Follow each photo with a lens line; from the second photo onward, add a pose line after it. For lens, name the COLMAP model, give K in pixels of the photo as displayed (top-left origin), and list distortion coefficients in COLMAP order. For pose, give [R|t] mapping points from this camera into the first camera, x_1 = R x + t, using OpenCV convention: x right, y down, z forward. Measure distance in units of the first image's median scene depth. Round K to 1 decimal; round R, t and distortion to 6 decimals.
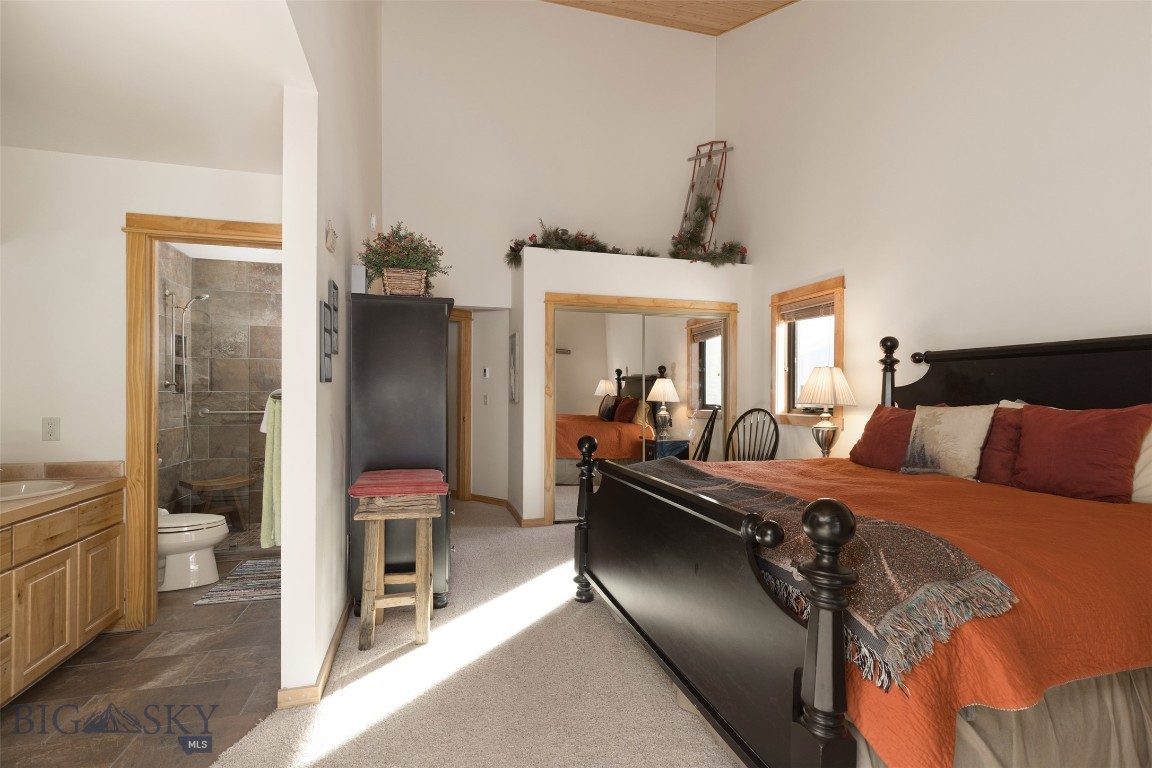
lens RADIAL K [[535.4, 0, 573.3], [0, 535.4, 388.2], [0, 0, 1]] dist [0.019801, -0.000142]
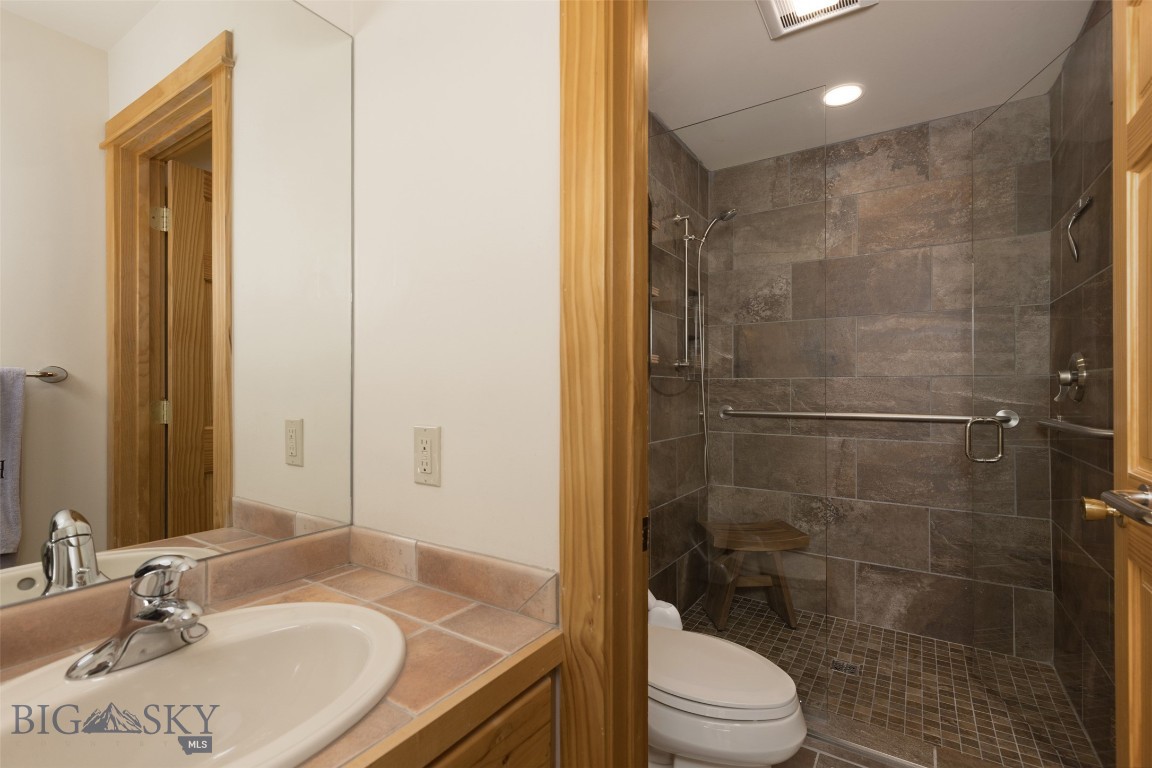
lens RADIAL K [[535.4, 0, 573.3], [0, 535.4, 388.2], [0, 0, 1]] dist [0.019801, -0.000142]
pose [[0.661388, -0.001853, -0.750042, -0.329837], [0.003998, 0.999991, 0.001055, 0.015477], [0.750033, -0.003696, 0.661390, 0.448060]]
